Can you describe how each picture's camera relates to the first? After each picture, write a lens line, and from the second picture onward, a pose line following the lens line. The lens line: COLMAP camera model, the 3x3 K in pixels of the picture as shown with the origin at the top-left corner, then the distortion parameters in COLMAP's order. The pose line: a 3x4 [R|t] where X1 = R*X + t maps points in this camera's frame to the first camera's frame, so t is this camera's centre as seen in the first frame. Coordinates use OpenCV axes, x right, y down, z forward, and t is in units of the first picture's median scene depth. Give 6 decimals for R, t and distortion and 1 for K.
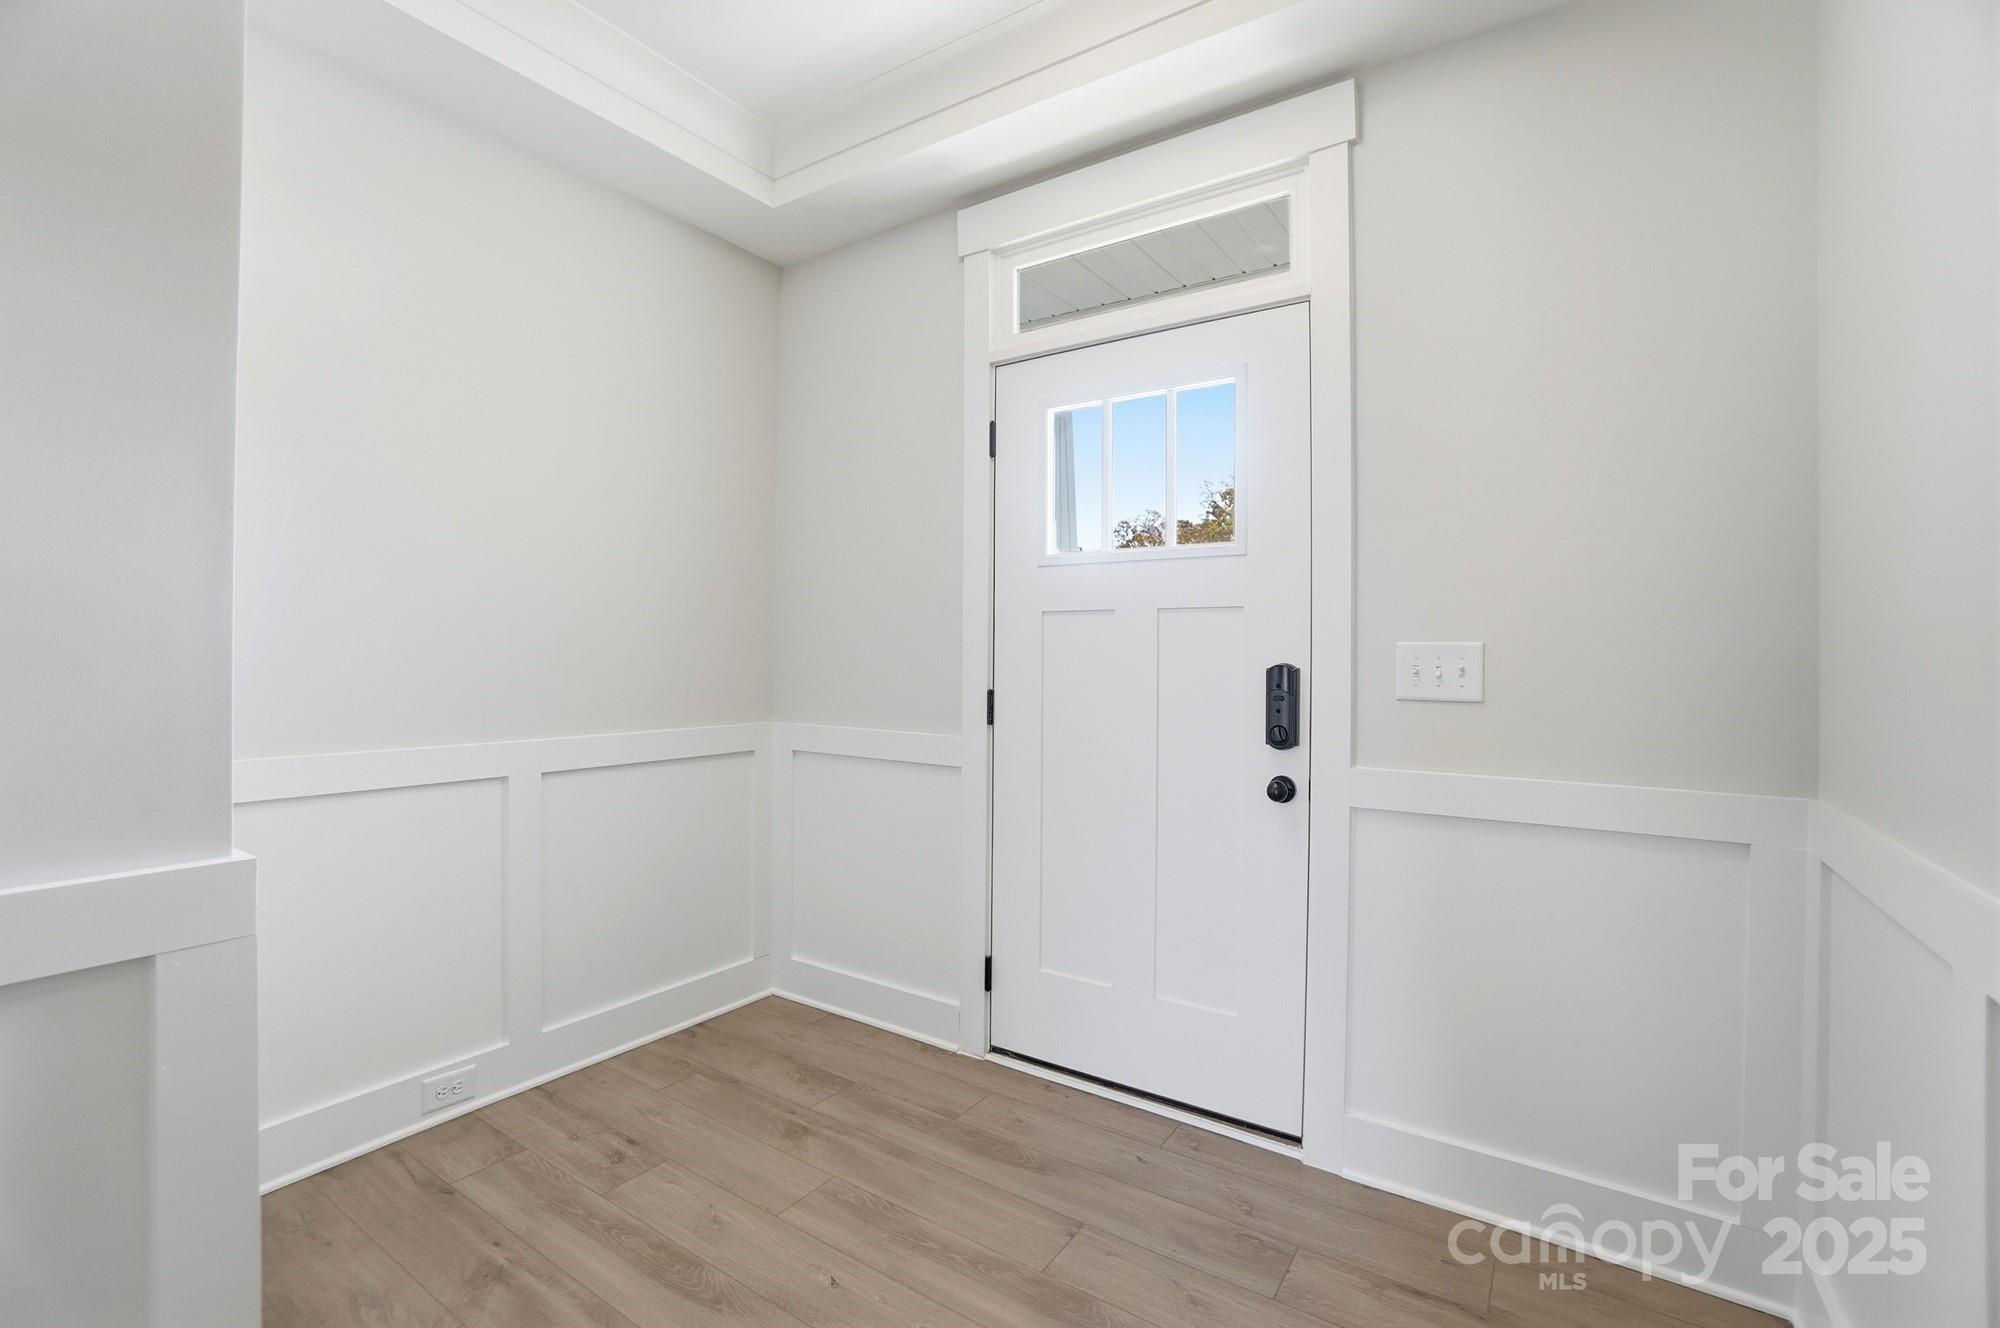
lens RADIAL K [[893.4, 0, 993.6], [0, 893.4, 651.1], [0, 0, 1]] dist [-0.056056, 0.018345]
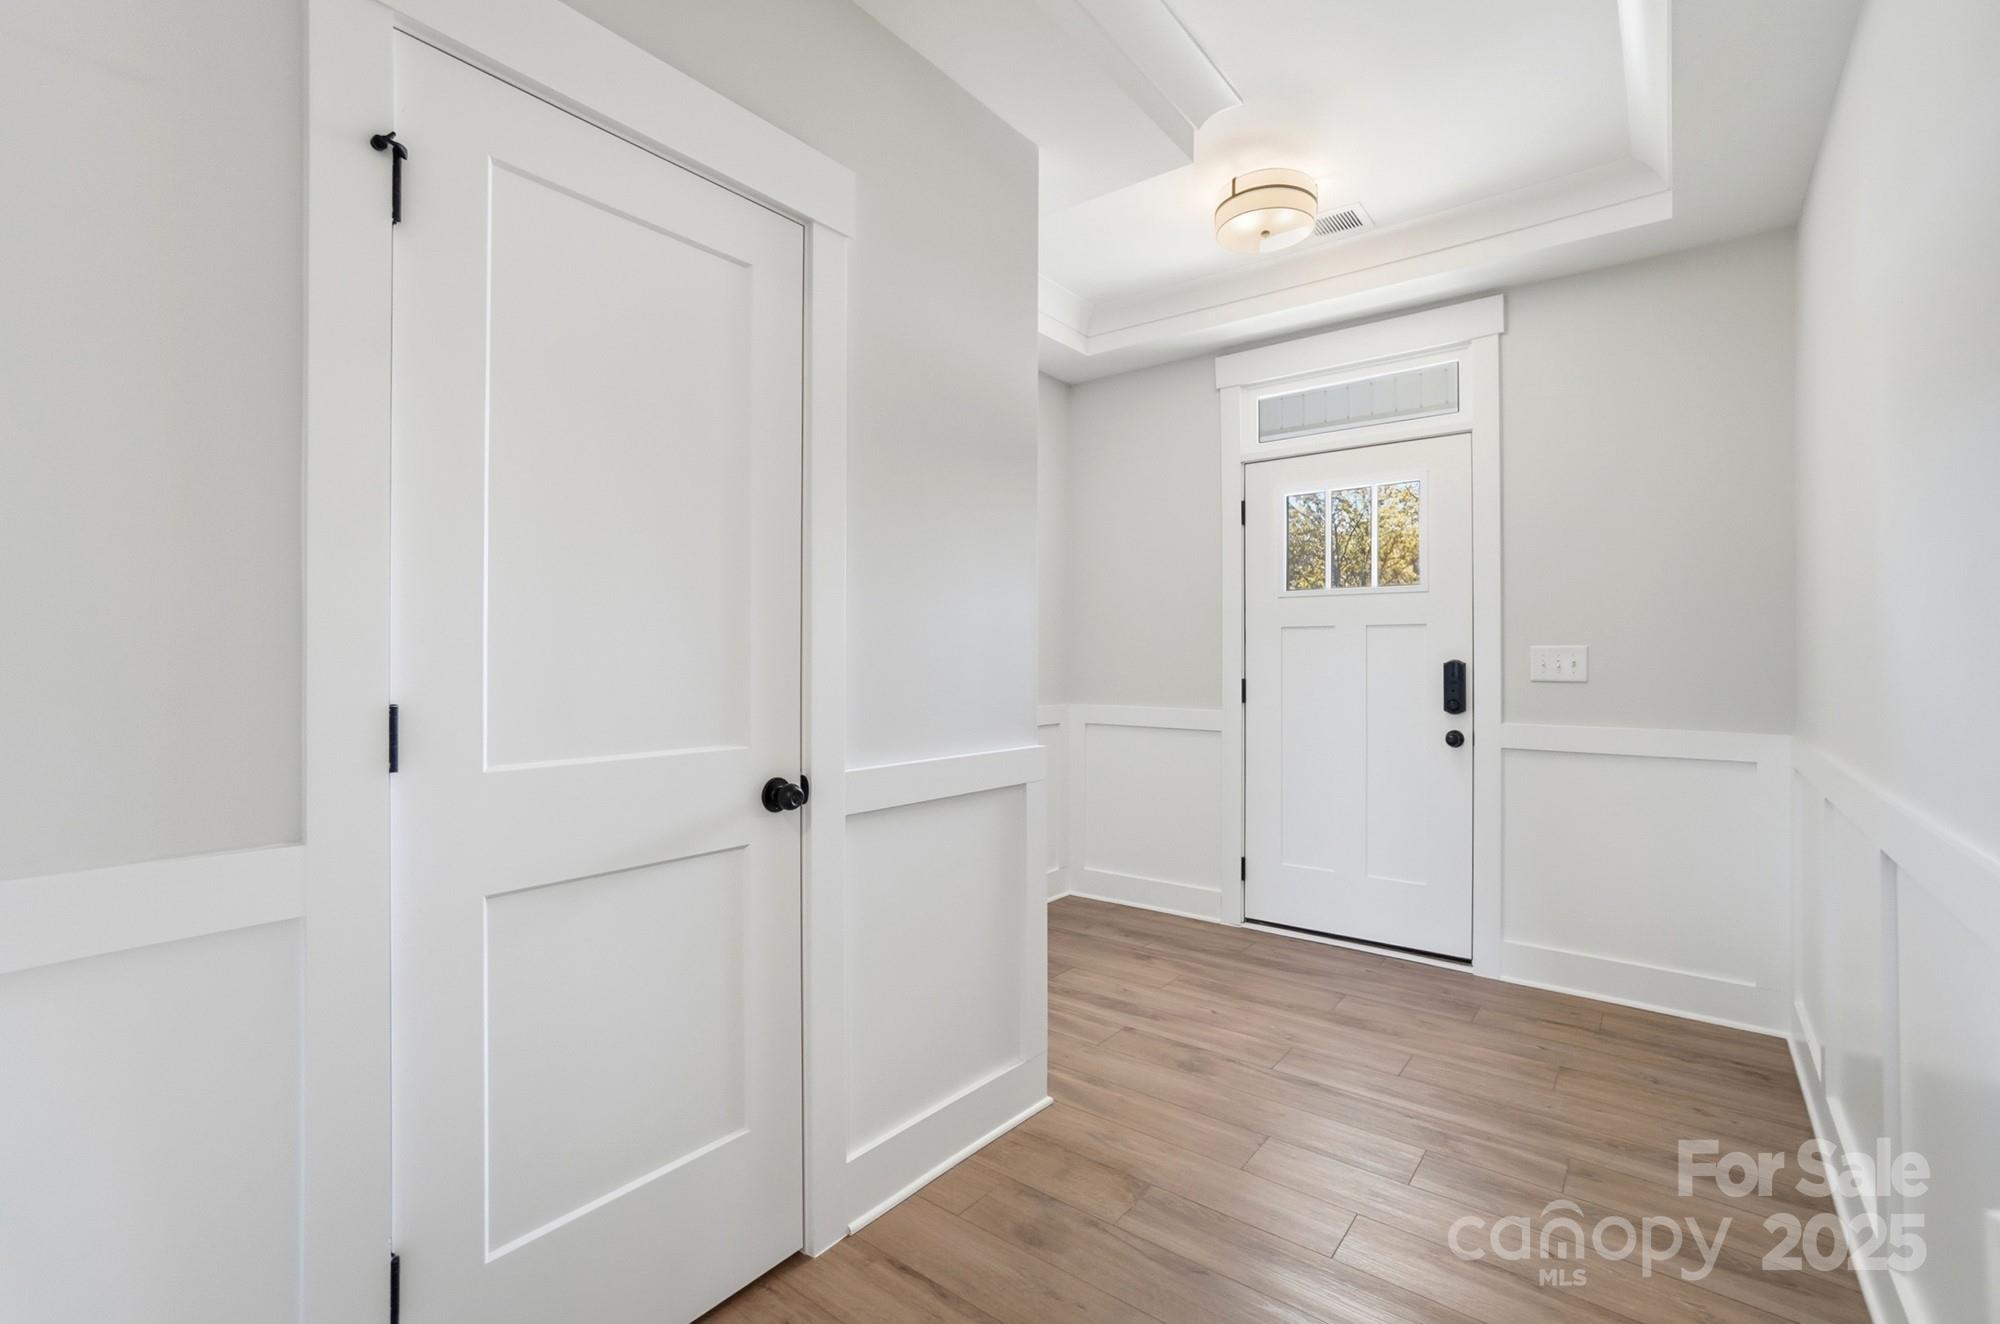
lens RADIAL K [[879.9, 0, 990.9], [0, 879.9, 653.7], [0, 0, 1]] dist [-0.037224, 0.000899]
pose [[0.997653, -0.006251, -0.068187, -0.392782], [0.005898, 0.999968, -0.005384, 0.006675], [0.068219, 0.004969, 0.997658, -0.604561]]
